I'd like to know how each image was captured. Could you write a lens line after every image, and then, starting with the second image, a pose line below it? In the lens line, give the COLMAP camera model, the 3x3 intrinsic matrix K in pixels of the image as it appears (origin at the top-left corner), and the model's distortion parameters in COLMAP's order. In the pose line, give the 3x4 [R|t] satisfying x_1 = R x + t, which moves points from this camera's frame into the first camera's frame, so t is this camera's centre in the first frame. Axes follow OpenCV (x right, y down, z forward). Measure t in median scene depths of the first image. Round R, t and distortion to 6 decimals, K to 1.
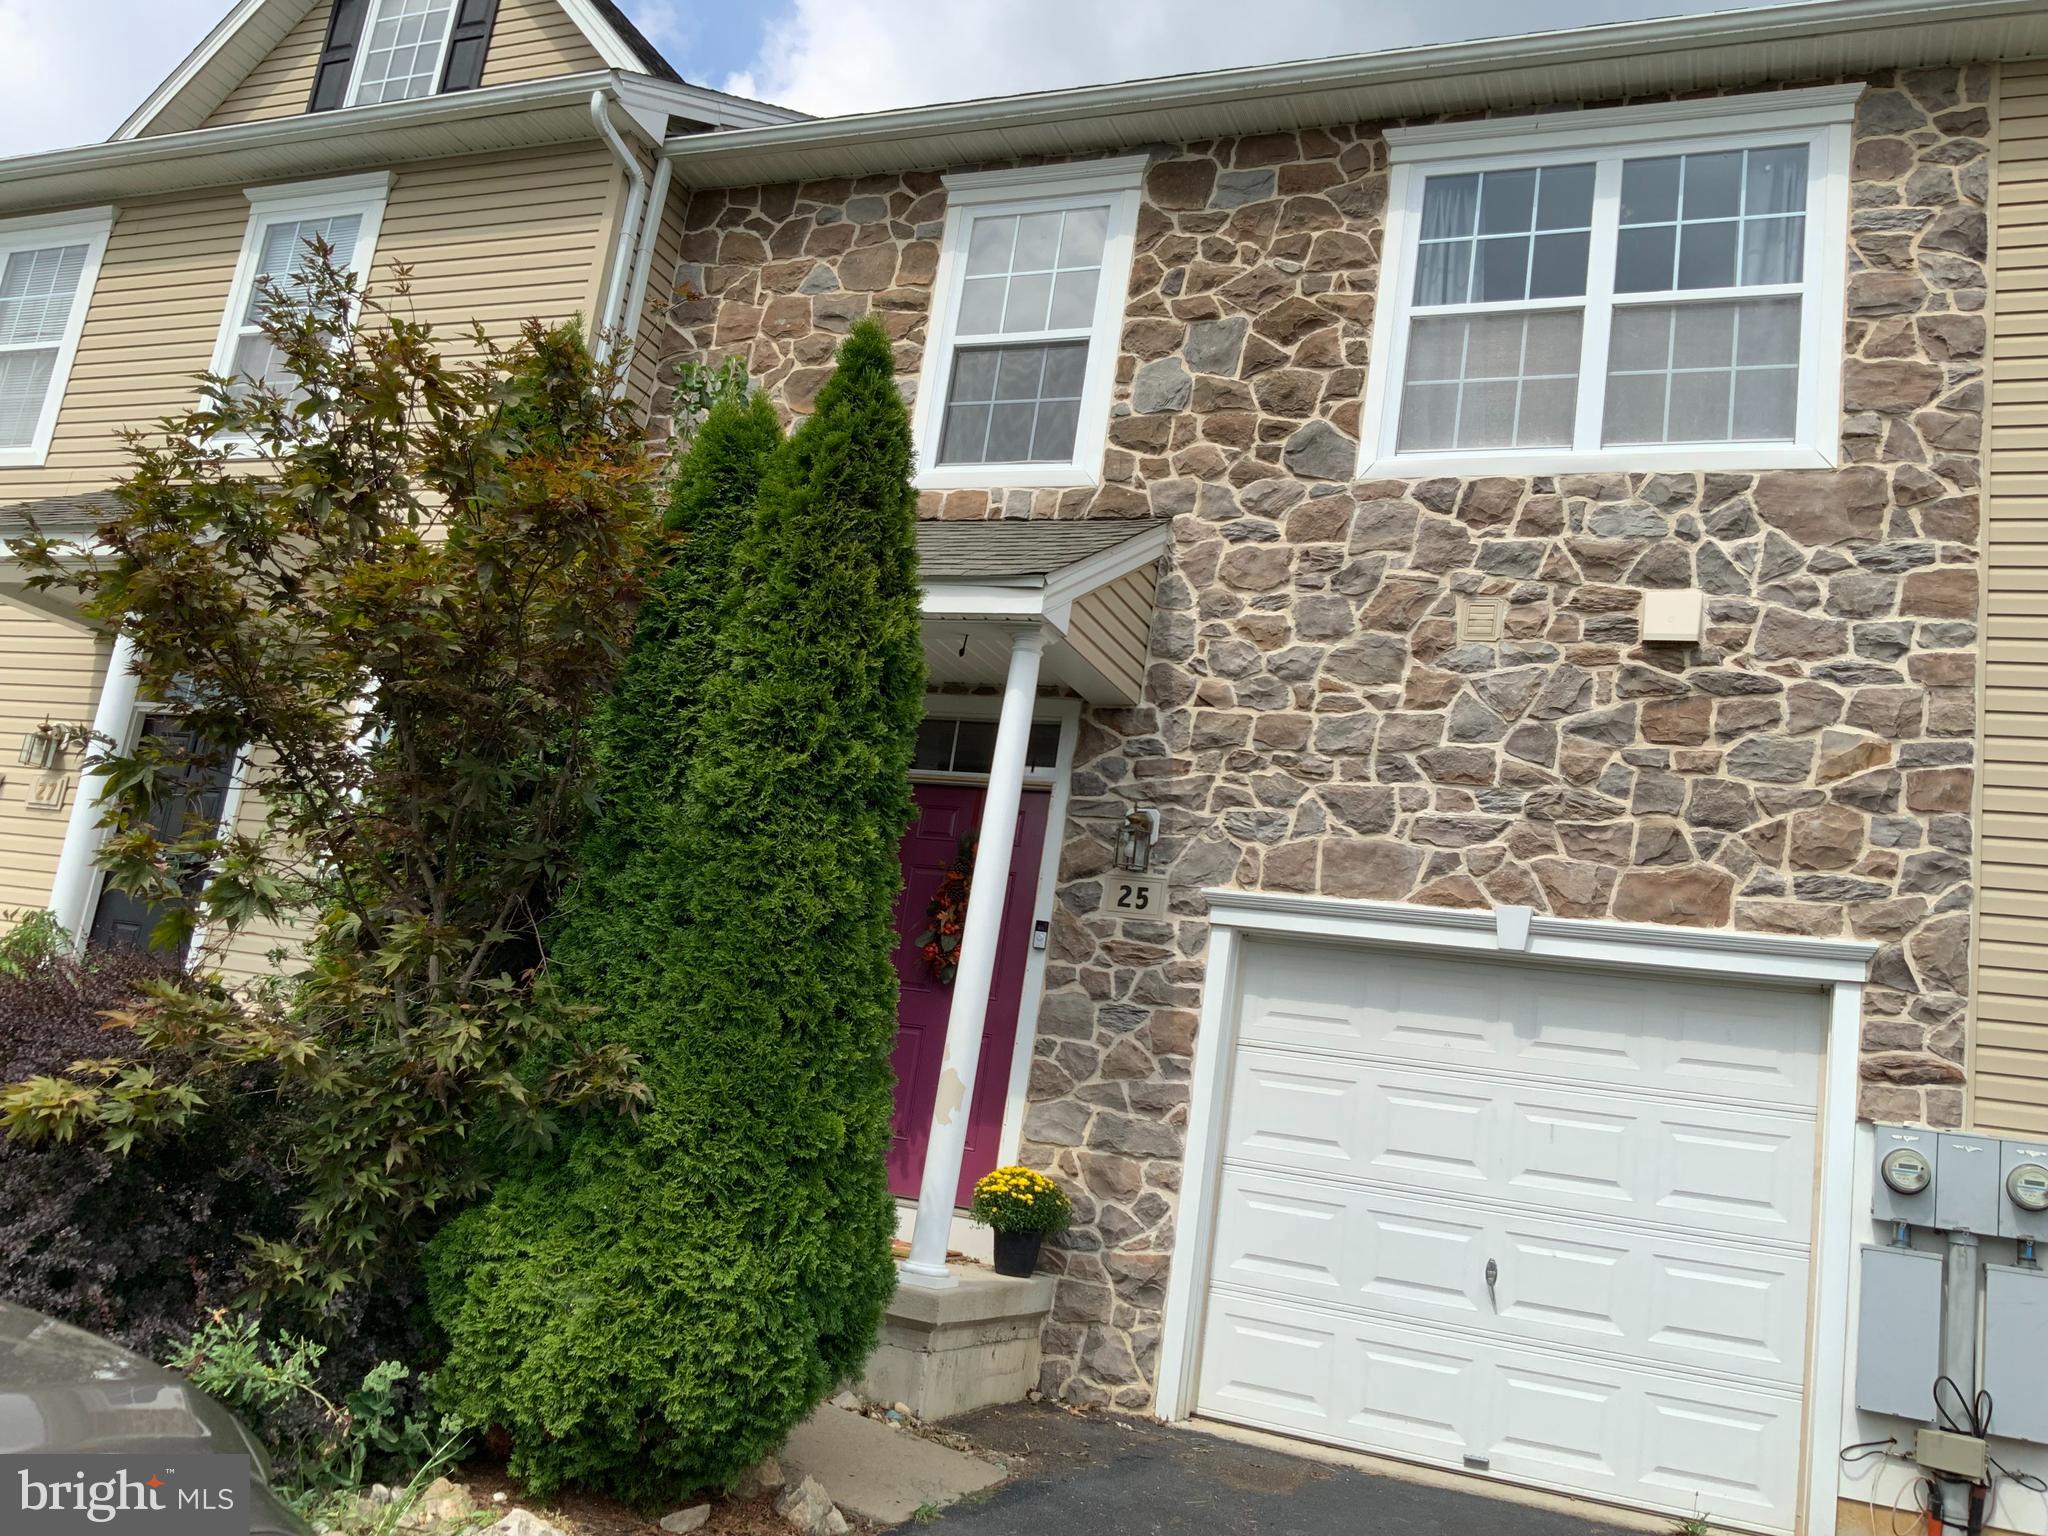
lens RADIAL K [[1698.2, 0, 1022.2], [0, 1698.2, 767.2], [0, 0, 1]] dist [0.047292, -0.092280]
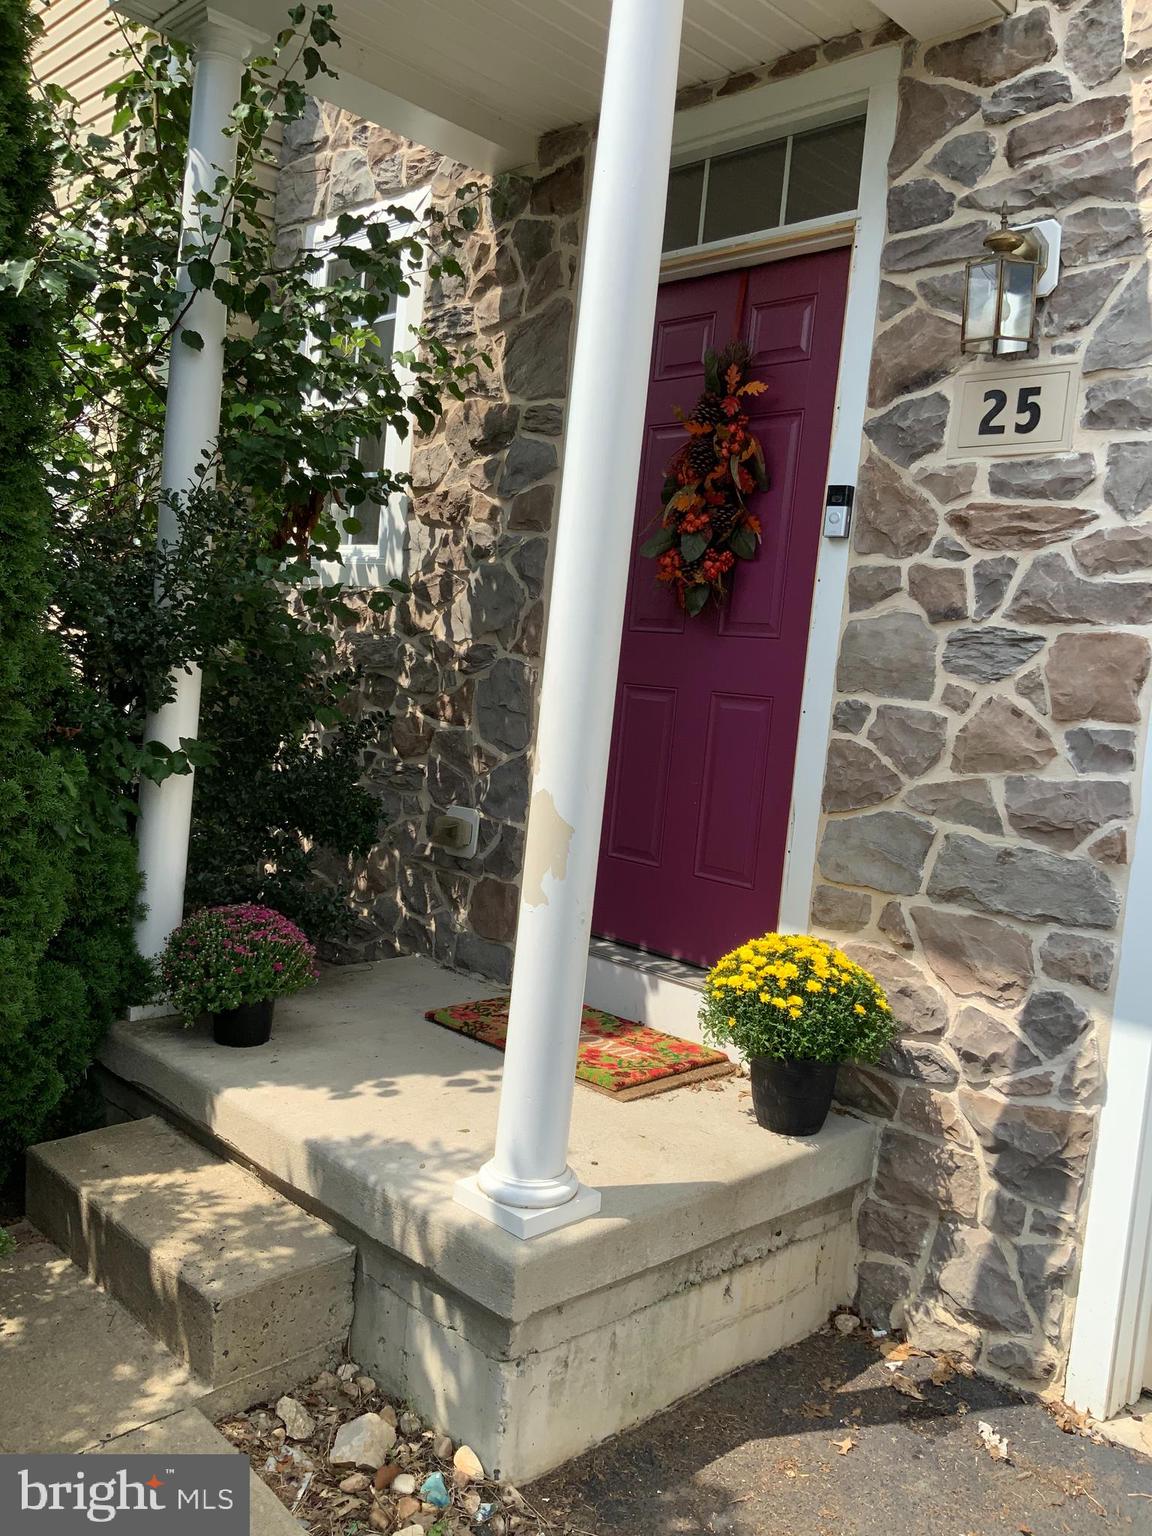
lens RADIAL K [[1273.6, 0, 568.6], [0, 1273.6, 770.8], [0, 0, 1]] dist [0.047292, -0.092280]
pose [[0.912056, -0.030926, -0.408898, 0.098959], [0.125694, 0.970237, 0.206981, 0.085794], [0.390327, -0.240175, 0.888797, 0.599473]]
